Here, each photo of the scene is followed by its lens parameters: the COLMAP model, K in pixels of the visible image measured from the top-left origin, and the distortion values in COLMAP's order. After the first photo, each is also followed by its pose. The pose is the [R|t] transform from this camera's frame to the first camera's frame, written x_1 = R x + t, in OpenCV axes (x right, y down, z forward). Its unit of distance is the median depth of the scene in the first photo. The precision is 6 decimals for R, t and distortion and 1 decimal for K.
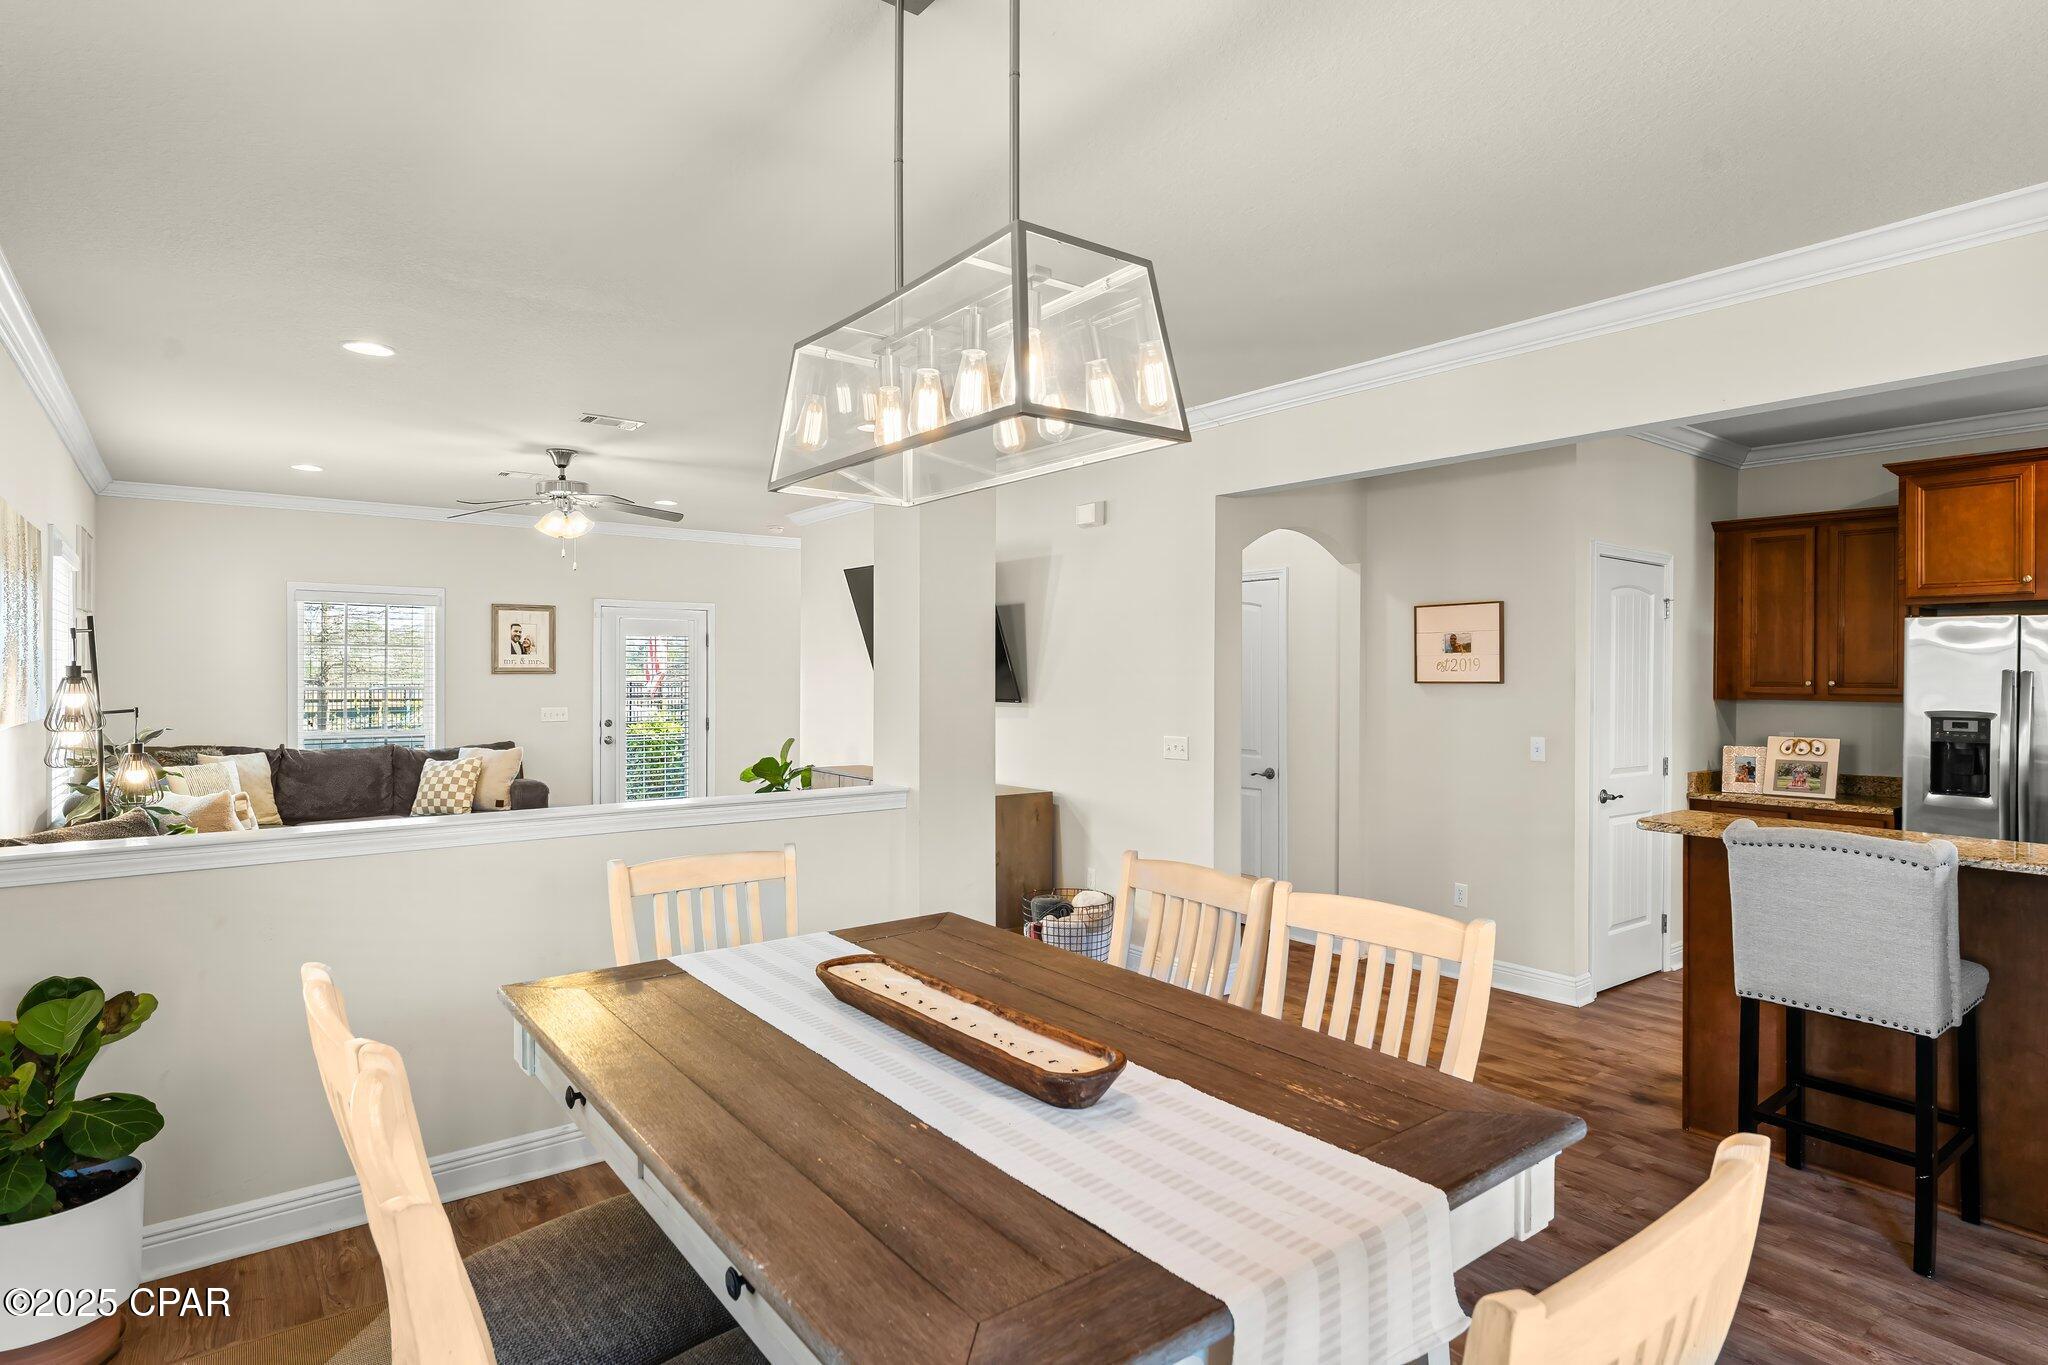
lens RADIAL K [[1064.7, 0, 1024.0], [0, 1064.7, 682.5], [0, 0, 1]] dist [-0.008990, 0.001115]
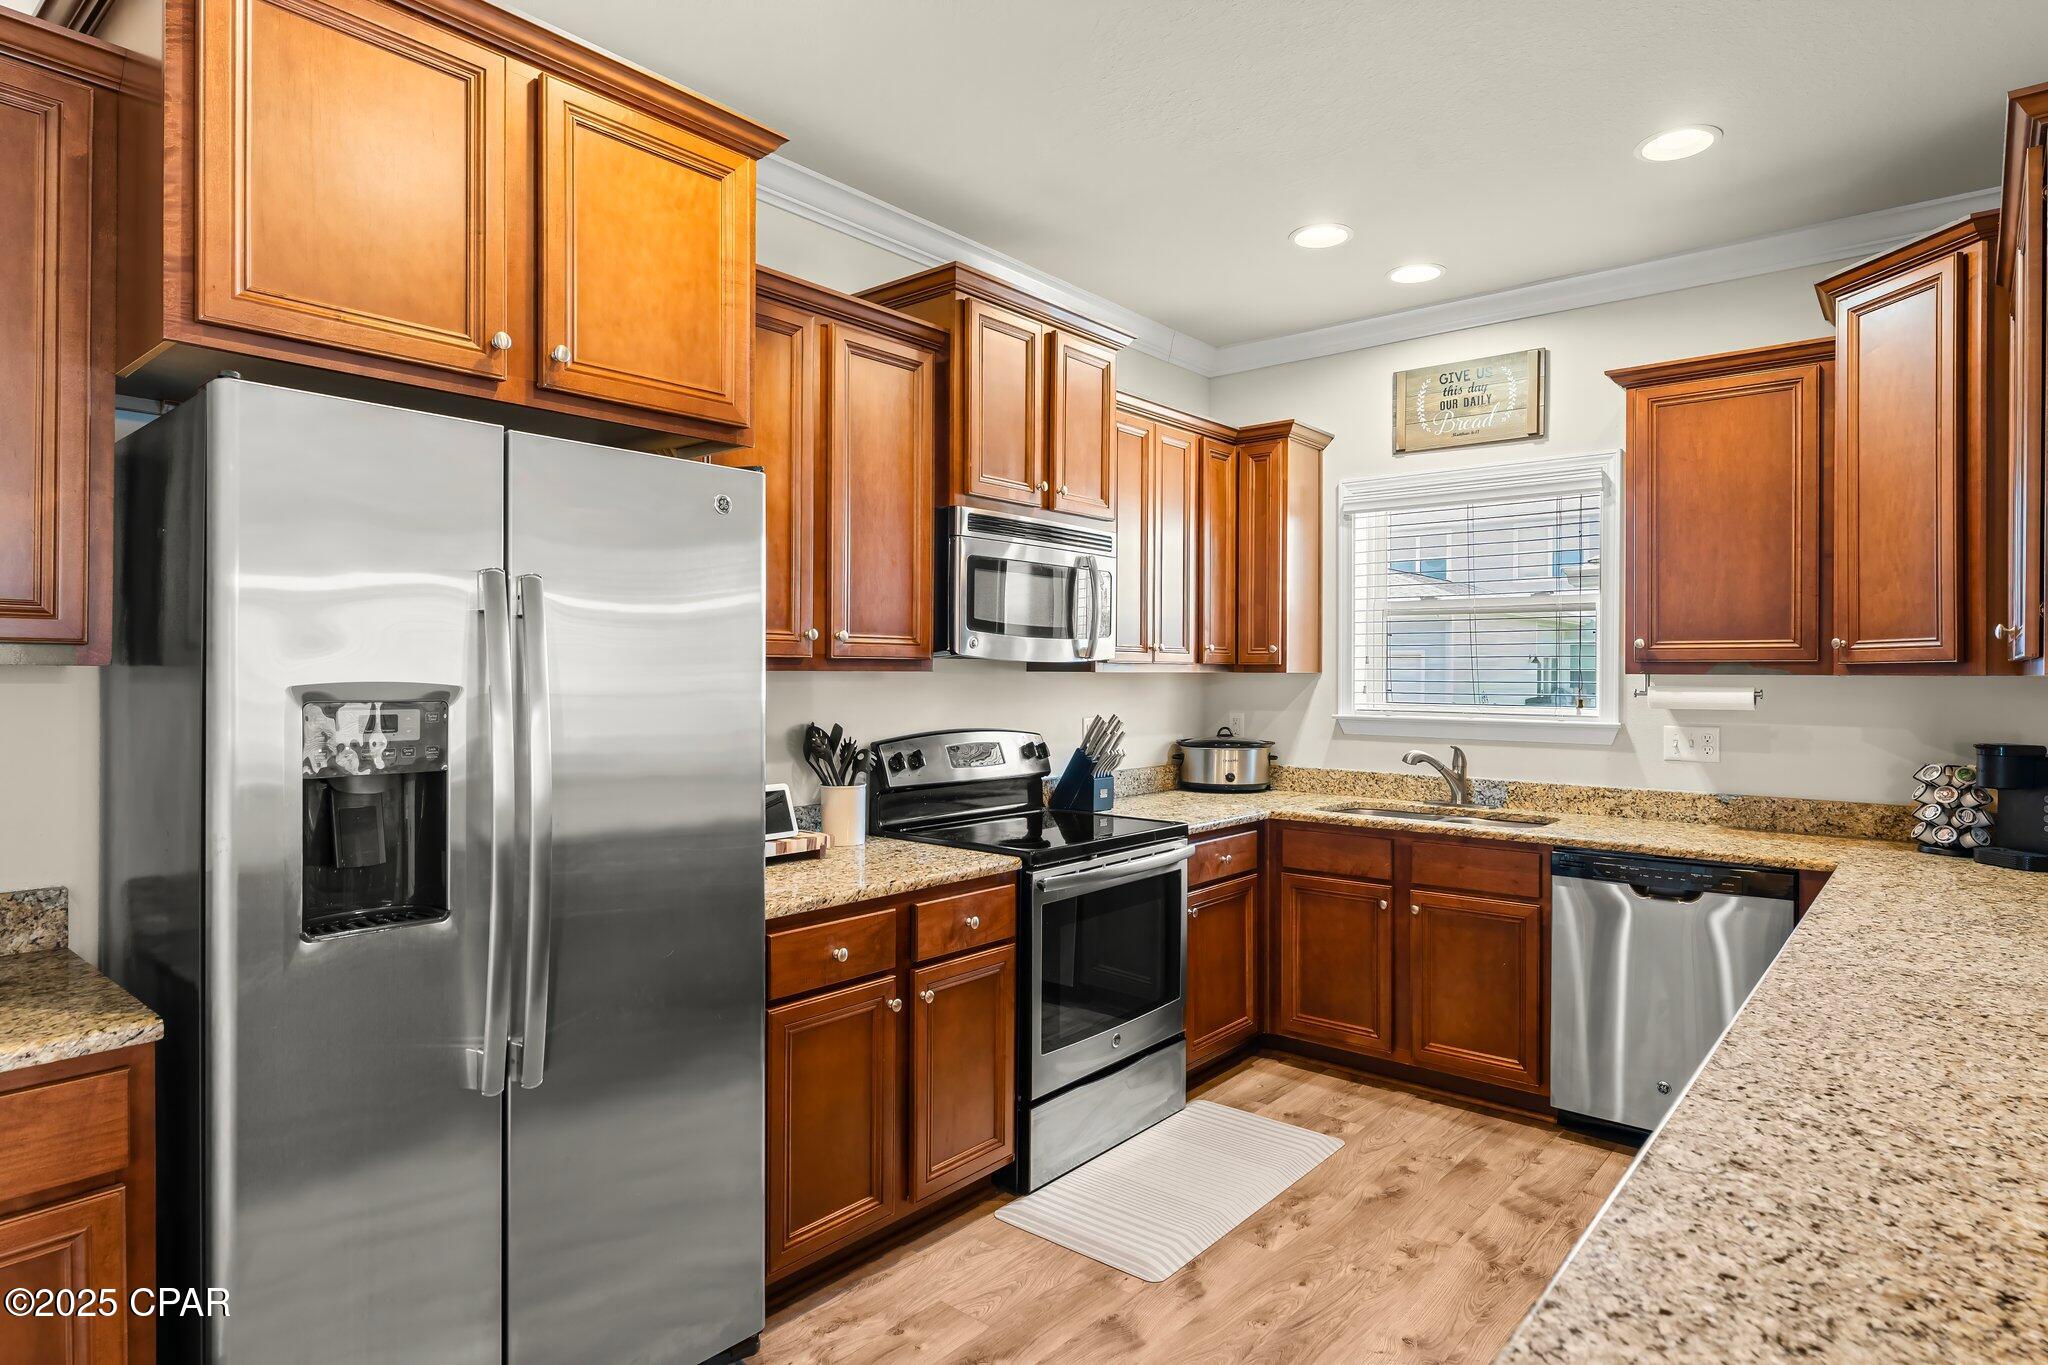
lens RADIAL K [[1117.3, 0, 1023.7], [0, 1117.3, 677.0], [0, 0, 1]] dist [-0.003389, -0.000025]
pose [[-0.215123, -0.004888, 0.976575, 0.433574], [0.004410, 0.999972, 0.005976, 0.021758], [-0.976577, 0.005592, -0.215096, 0.778801]]
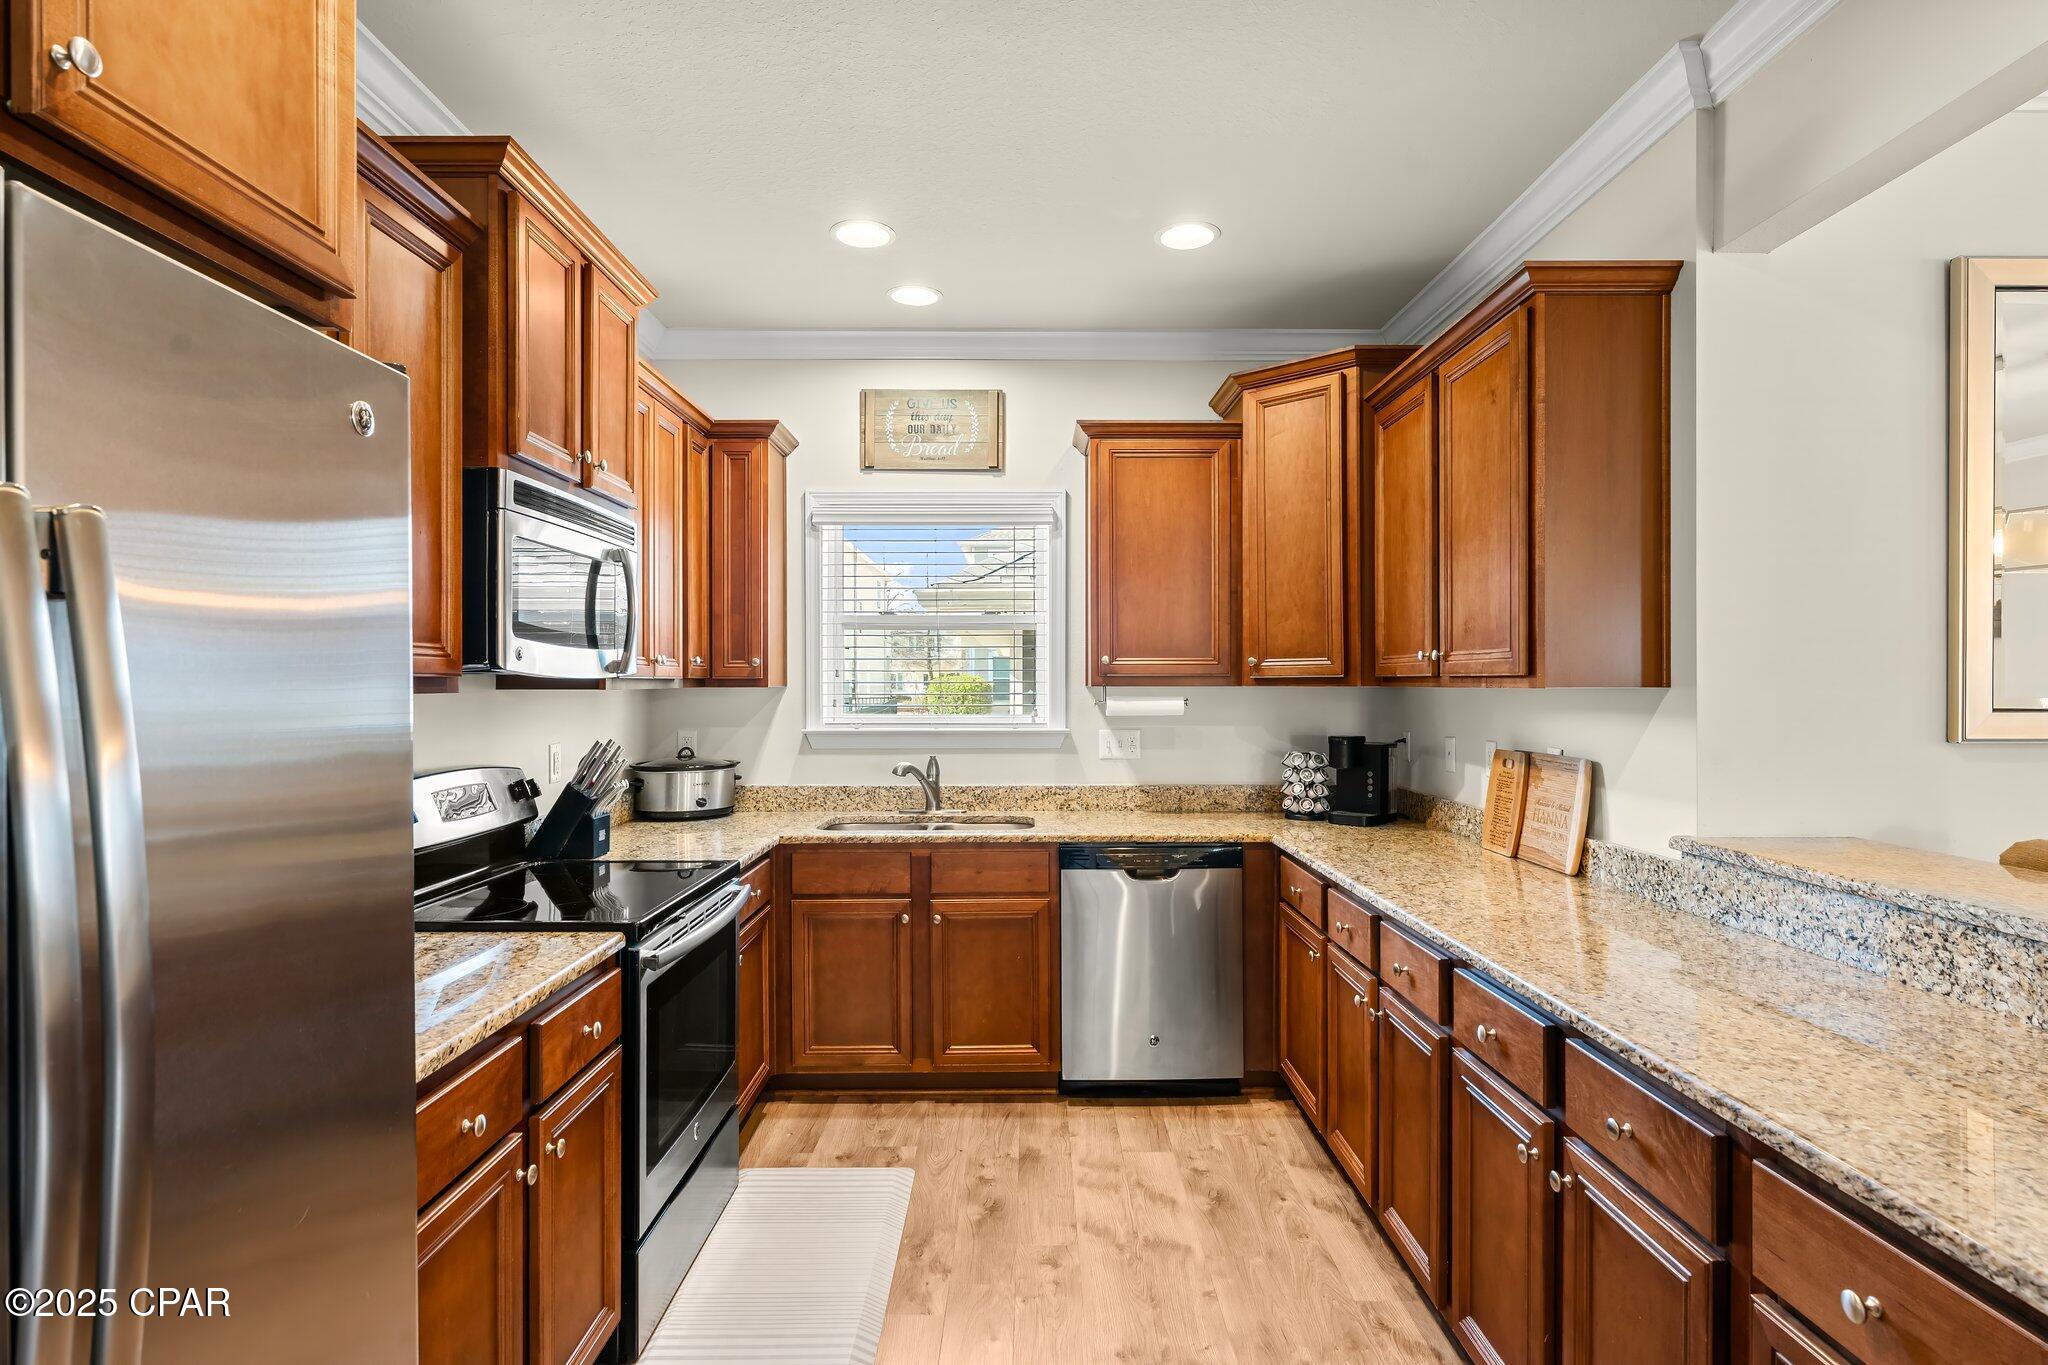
lens RADIAL K [[1064.8, 0, 1024.0], [0, 1064.8, 682.5], [0, 0, 1]] dist [0.002156, 0.000869]
pose [[-0.797299, 0.001236, 0.603583, 0.606696], [0.007835, 0.999935, 0.008301, 0.016280], [-0.603534, 0.011347, -0.797257, 0.896416]]
